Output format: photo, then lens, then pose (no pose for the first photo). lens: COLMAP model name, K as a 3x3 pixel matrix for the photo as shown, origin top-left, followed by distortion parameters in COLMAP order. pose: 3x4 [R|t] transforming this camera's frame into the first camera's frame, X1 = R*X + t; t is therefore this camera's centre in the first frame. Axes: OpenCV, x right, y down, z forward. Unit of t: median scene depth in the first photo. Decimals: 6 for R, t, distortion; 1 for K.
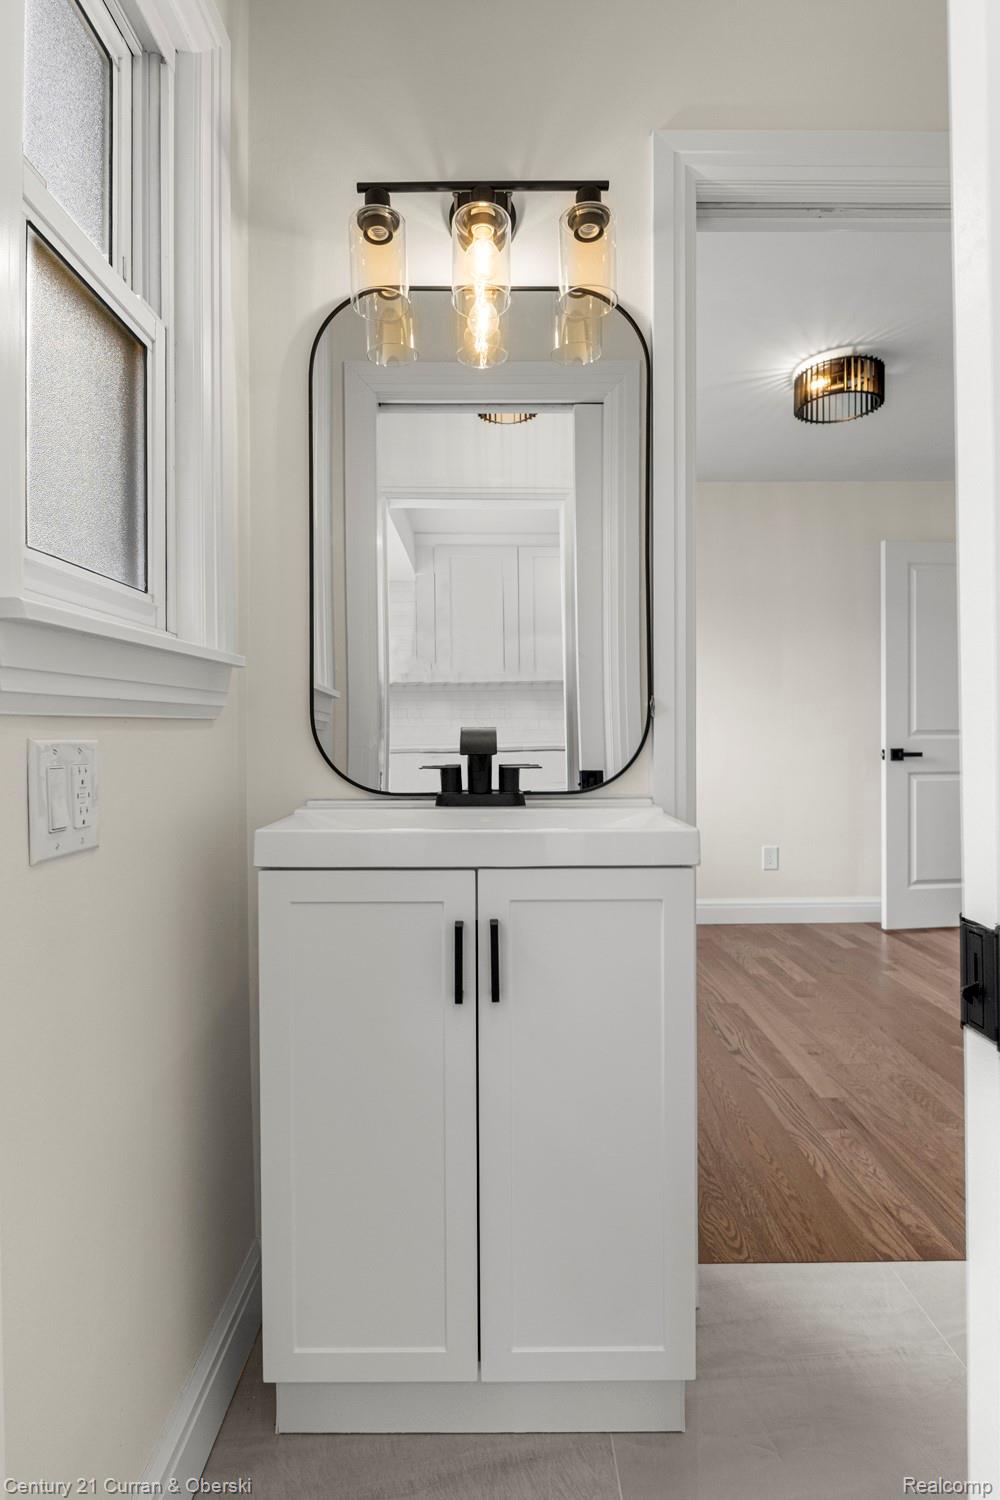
lens RADIAL K [[865.4, 0, 500.0], [0, 865.4, 750.0], [0, 0, 1]] dist [-0.001165, -0.000314]
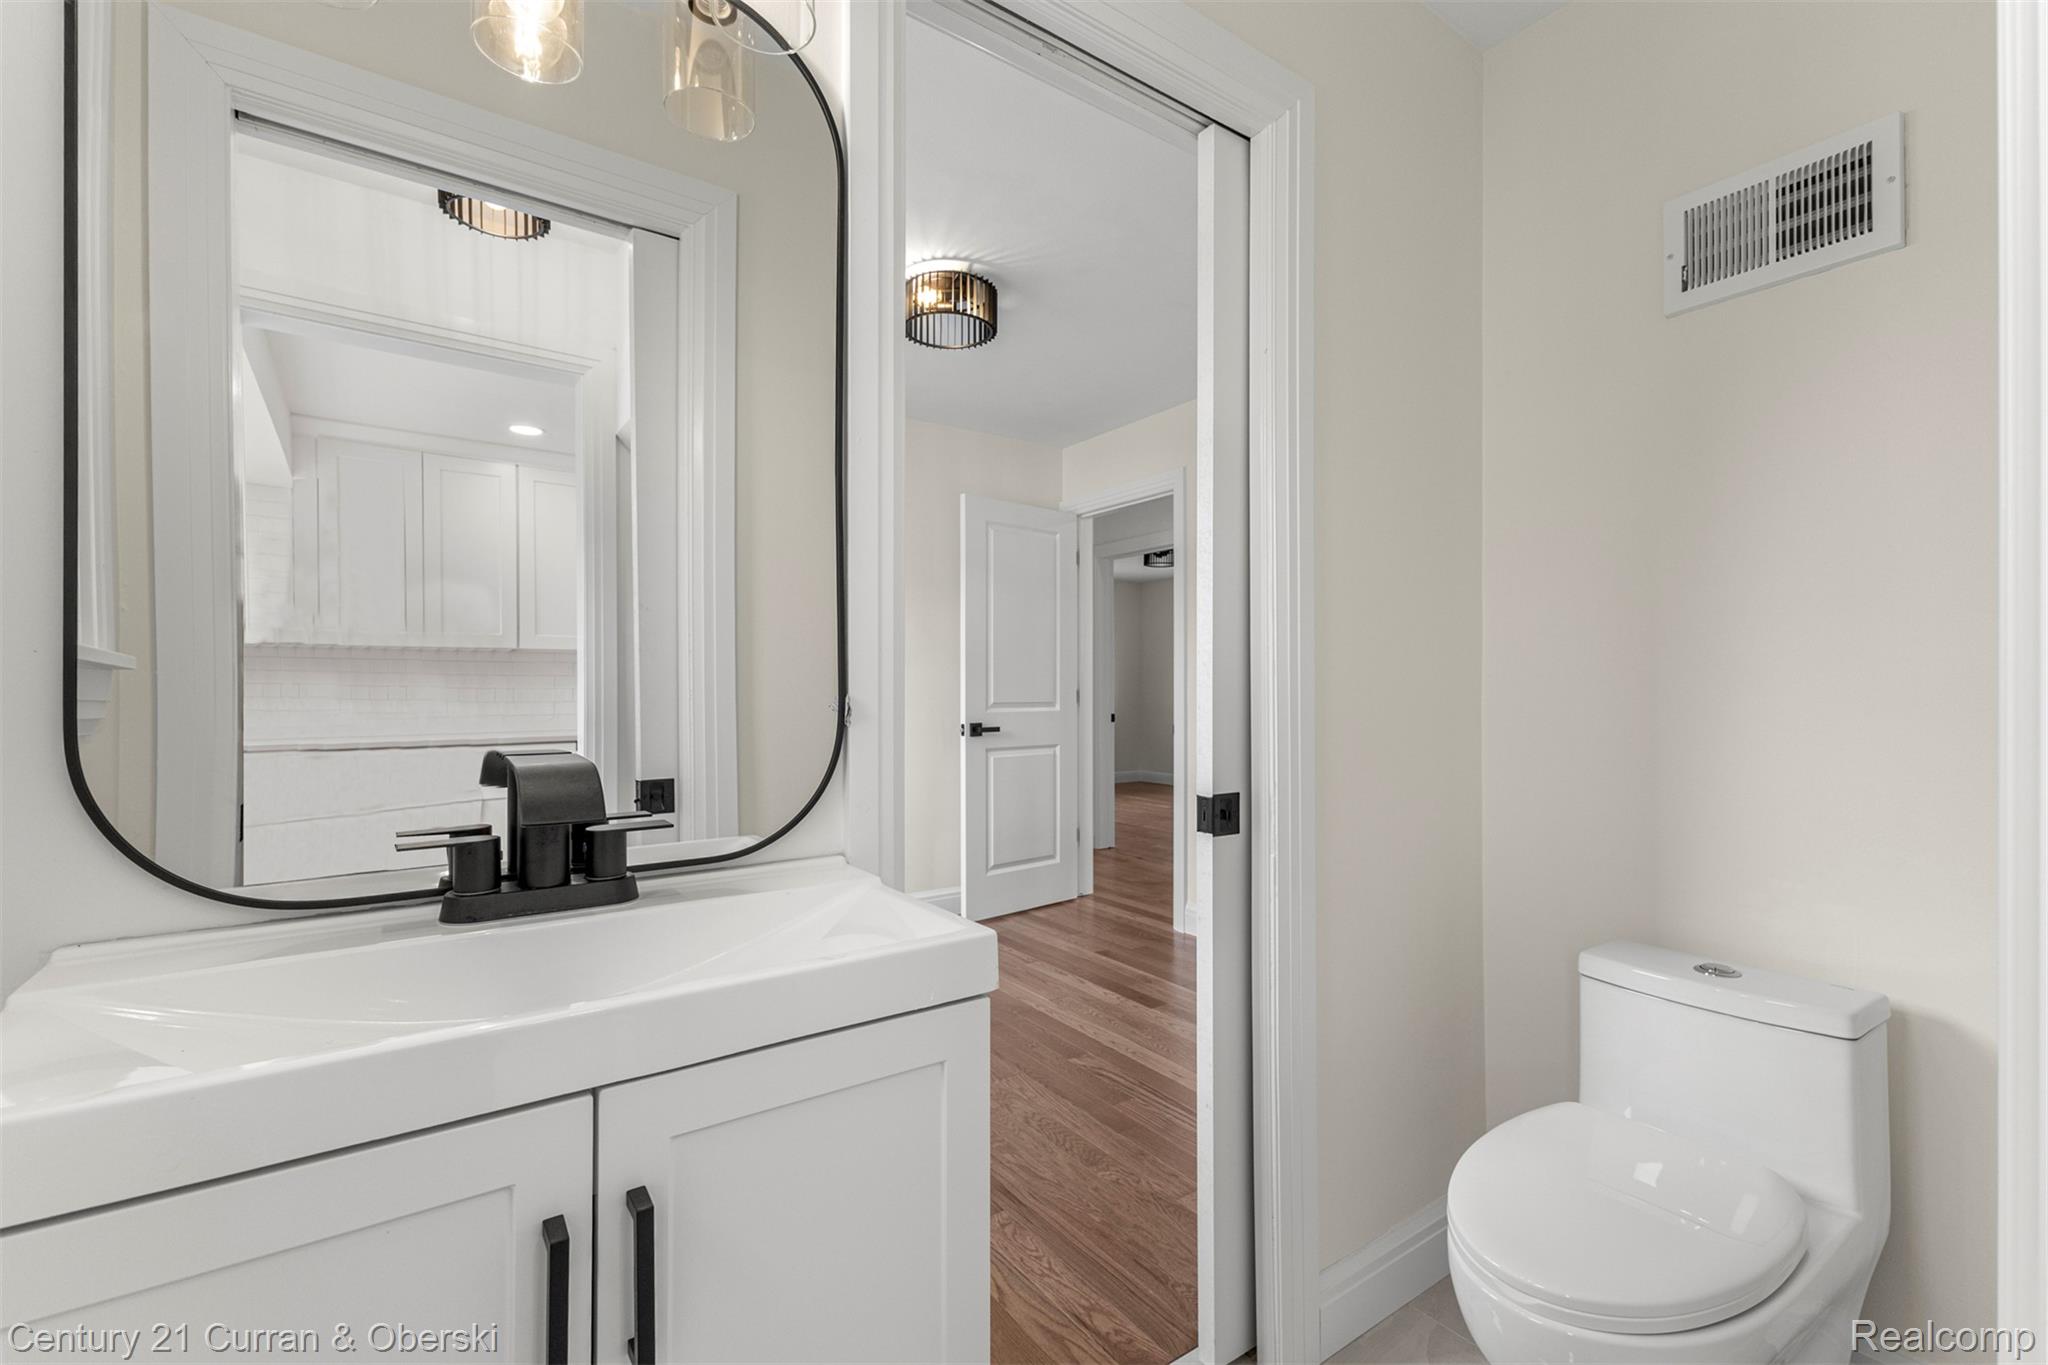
lens RADIAL K [[893.6, 0, 1018.8], [0, 893.6, 691.1], [0, 0, 1]] dist [0.015732, -0.004399]
pose [[0.814130, 0.002875, 0.580675, -0.084963], [-0.000995, 0.999993, -0.003556, -0.051542], [-0.580682, 0.002318, 0.814127, 0.326590]]
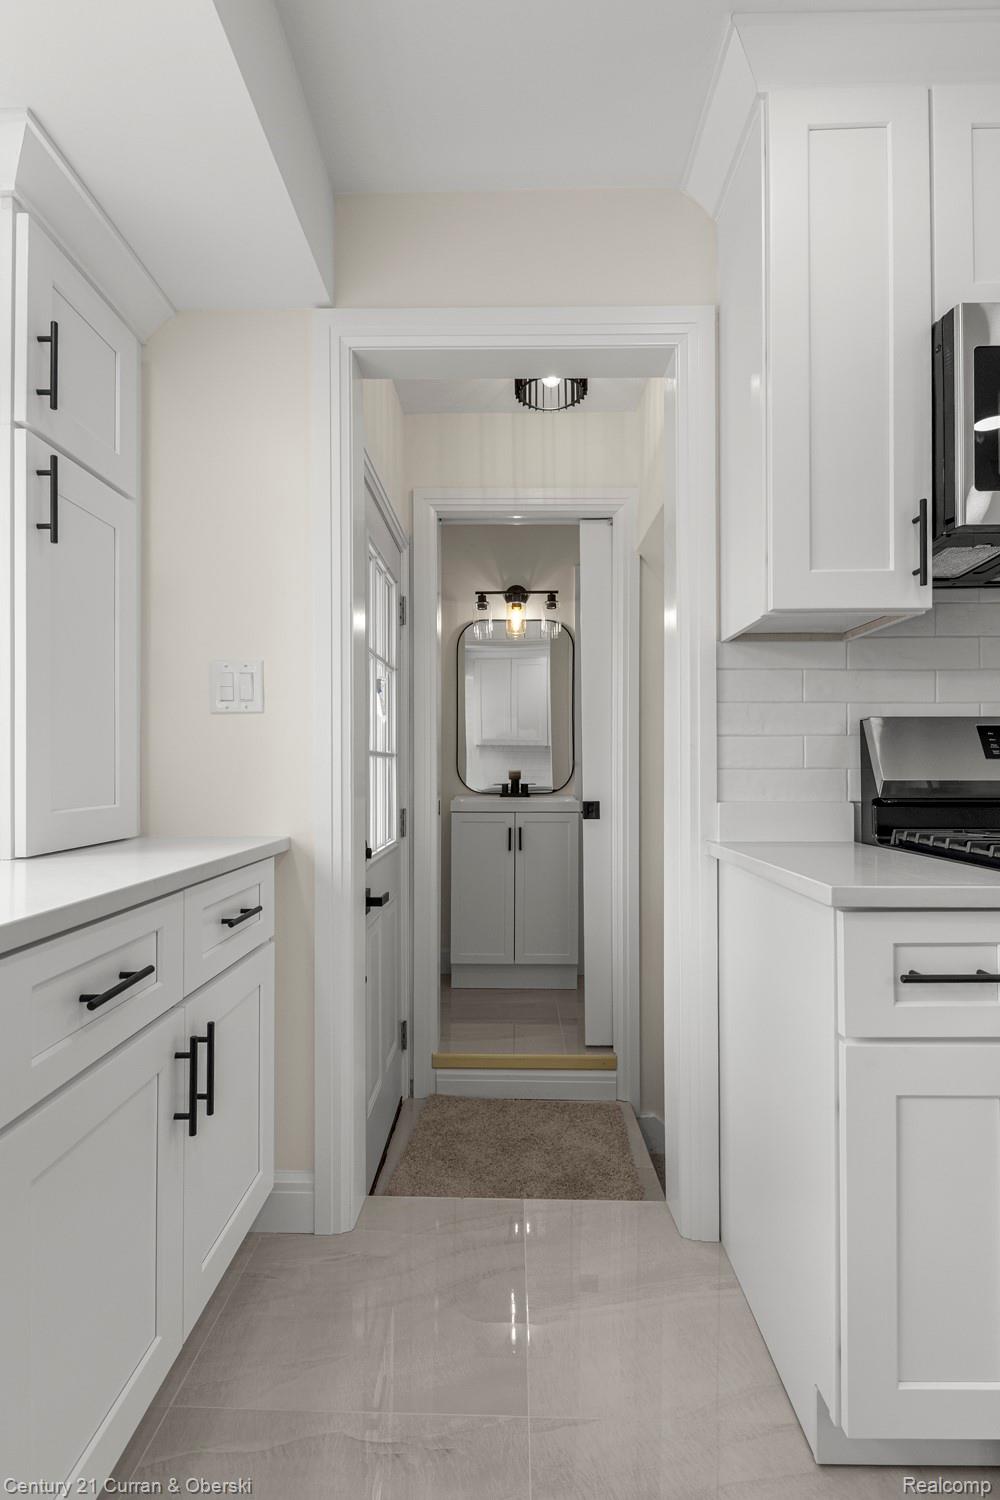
lens RADIAL K [[723.1, 0, 498.9], [0, 723.1, 761.4], [0, 0, 1]] dist [-0.001445, -0.000700]
pose [[0.999518, 0.003923, -0.030799, -0.001830], [-0.004651, 0.999711, -0.023574, 0.000873], [0.030698, 0.023706, 0.999248, -1.201478]]
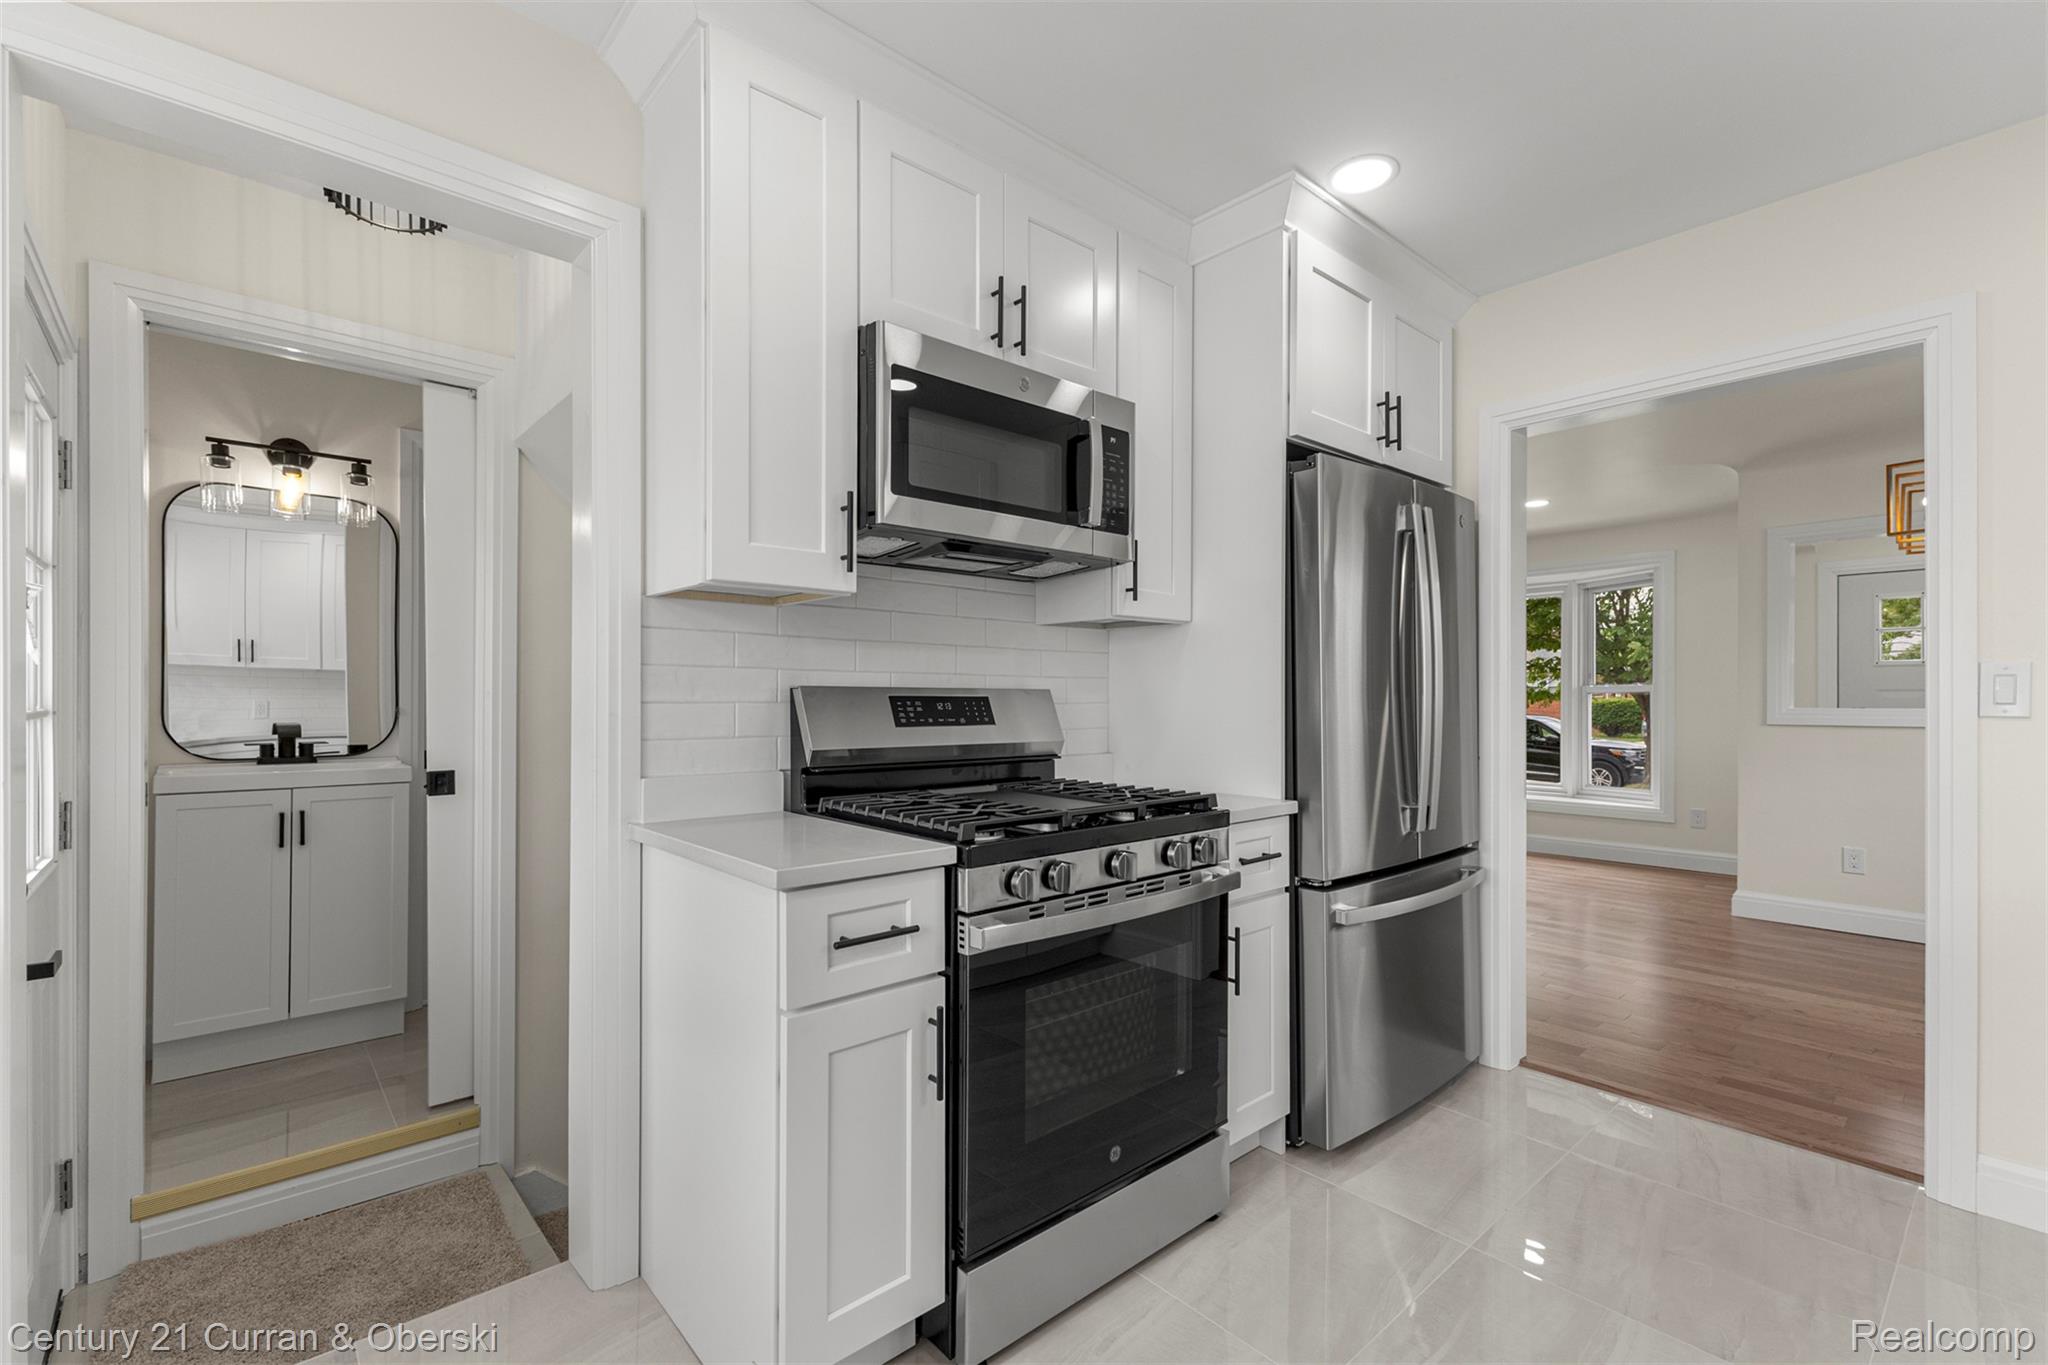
lens RADIAL K [[893.6, 0, 1018.8], [0, 893.6, 691.1], [0, 0, 1]] dist [0.015732, -0.004399]
pose [[0.759089, 0.010196, 0.650907, -0.077157], [0.003745, 0.999792, -0.020029, -0.041522], [-0.650976, 0.017642, 0.758893, -1.302245]]
